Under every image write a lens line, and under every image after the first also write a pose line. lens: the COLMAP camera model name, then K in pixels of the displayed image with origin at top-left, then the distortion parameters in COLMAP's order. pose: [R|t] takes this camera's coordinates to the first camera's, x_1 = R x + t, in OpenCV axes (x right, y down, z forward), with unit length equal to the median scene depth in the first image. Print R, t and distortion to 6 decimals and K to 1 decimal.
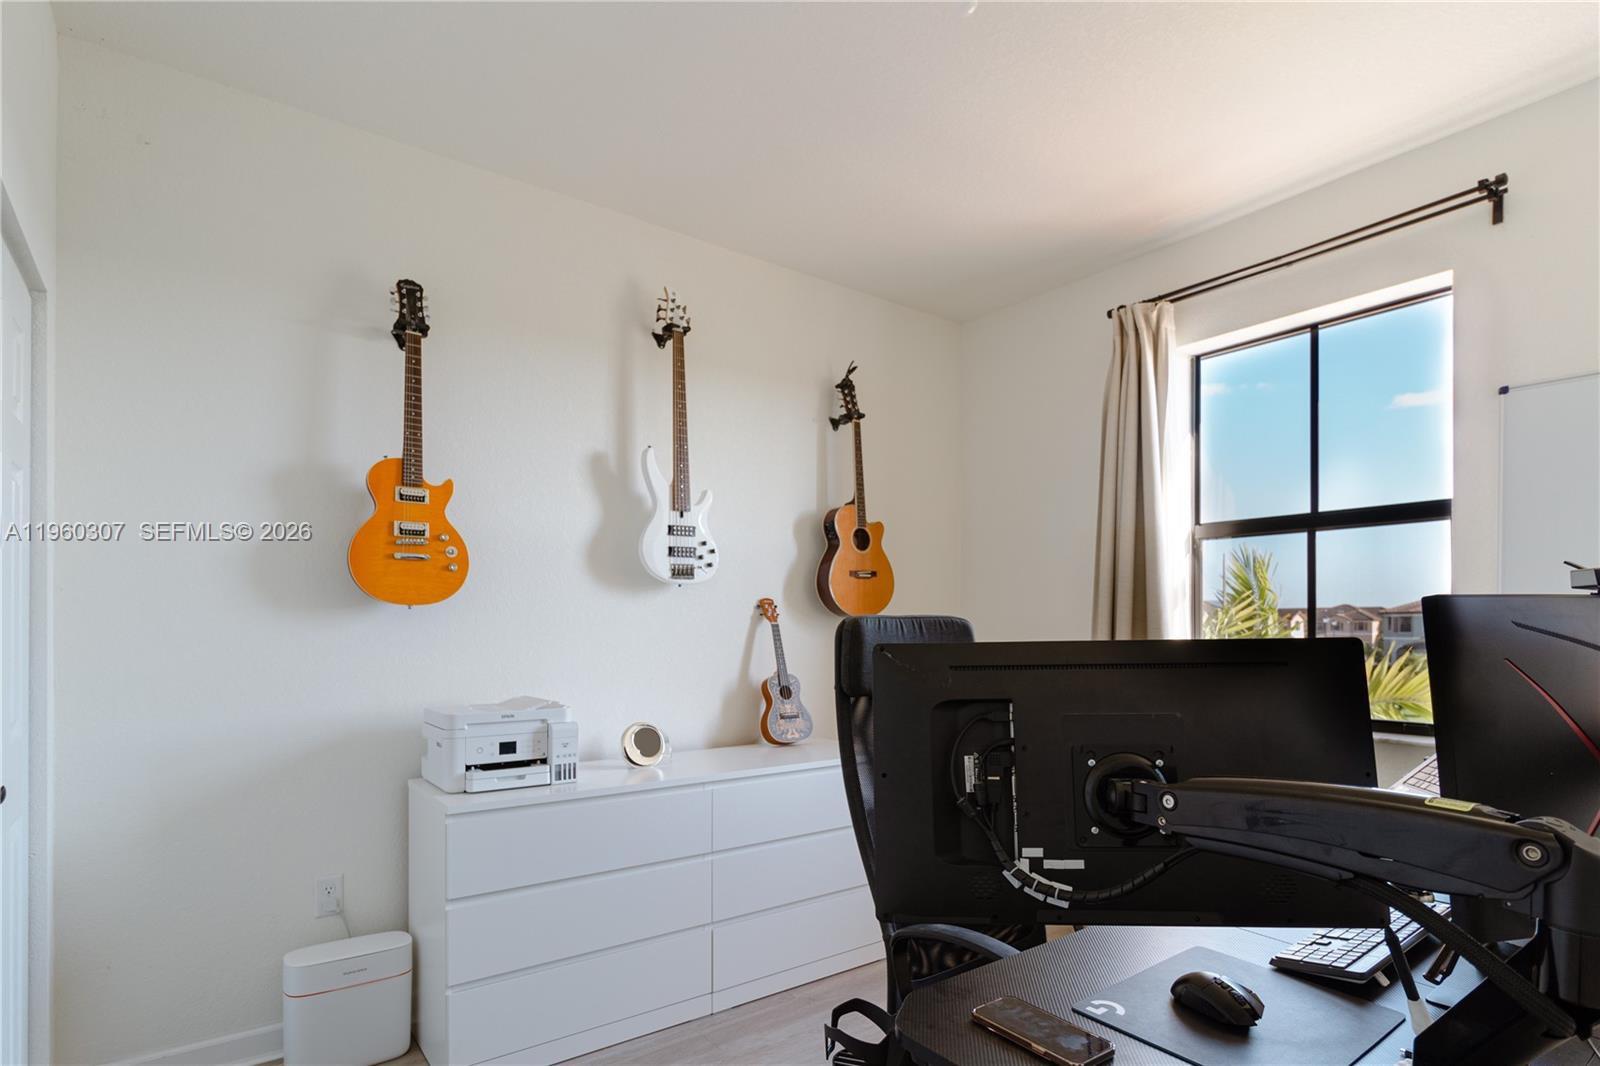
lens RADIAL K [[810.5, 0, 802.5], [0, 810.5, 625.8], [0, 0, 1]] dist [-0.001112, -0.000241]
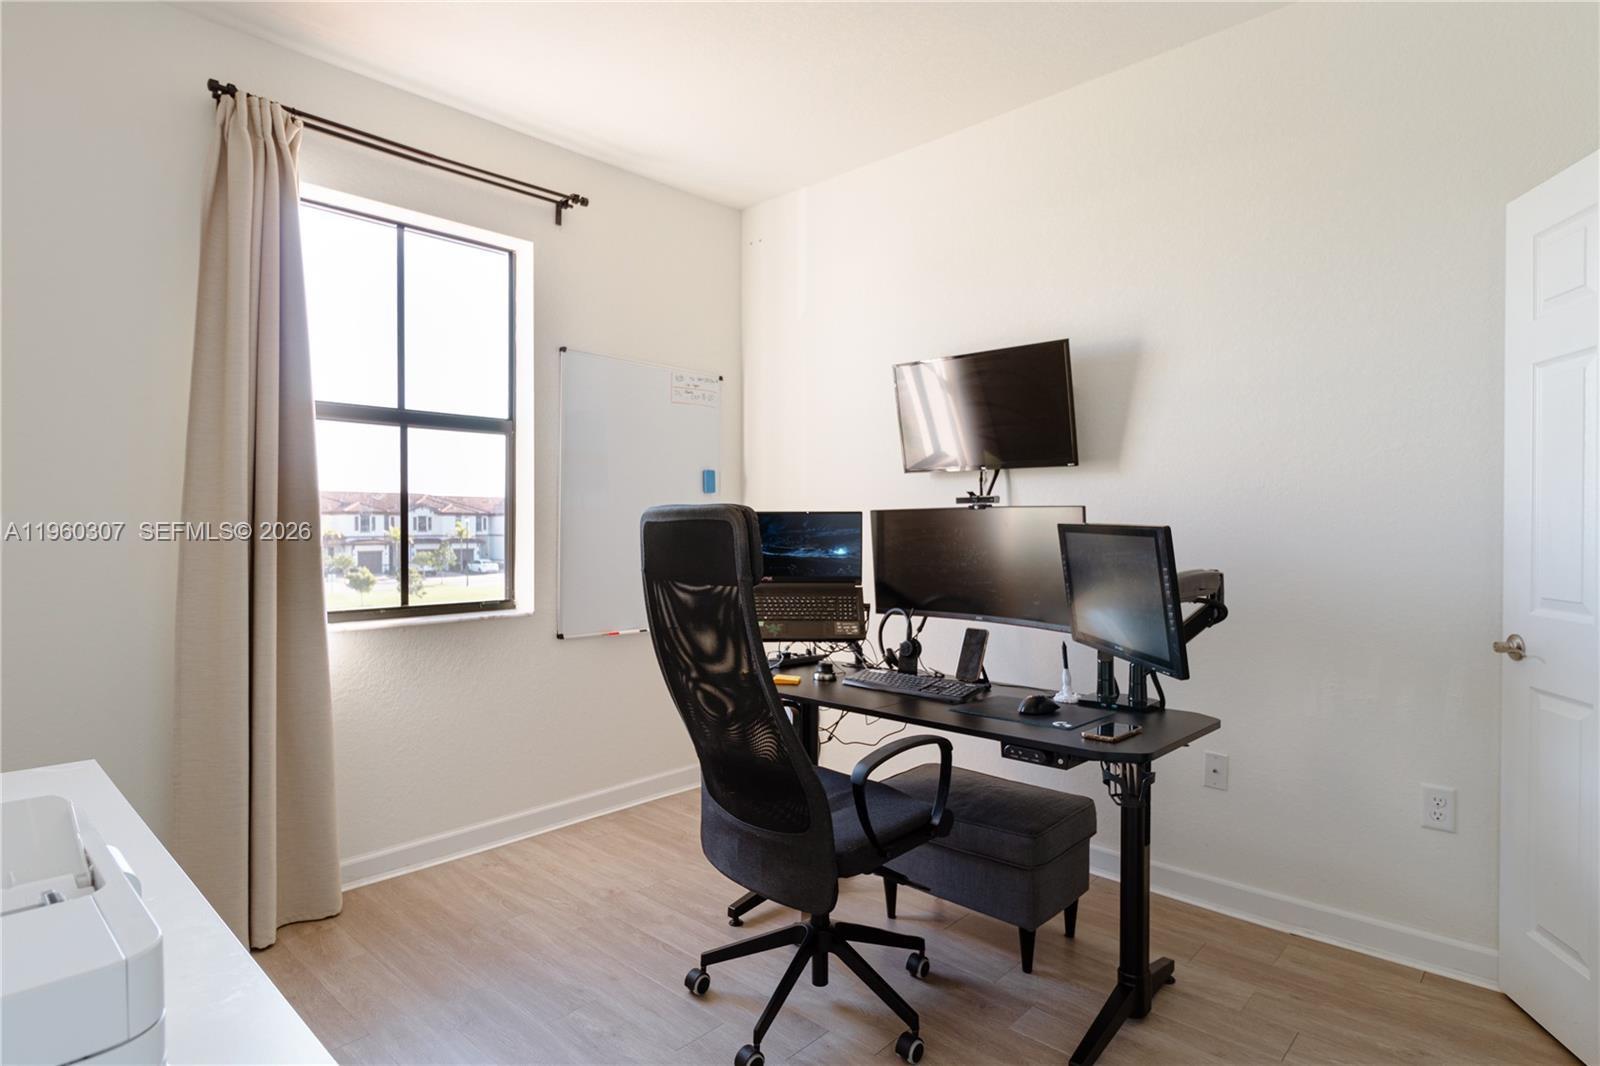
lens RADIAL K [[869.8, 0, 800.0], [0, 869.8, 533.0], [0, 0, 1]] dist [0.000268, -0.000173]
pose [[-0.179577, -0.008870, 0.983704, -0.542321], [-0.002072, 0.999961, 0.008638, 0.007043], [-0.983742, -0.000487, -0.179588, 0.707474]]
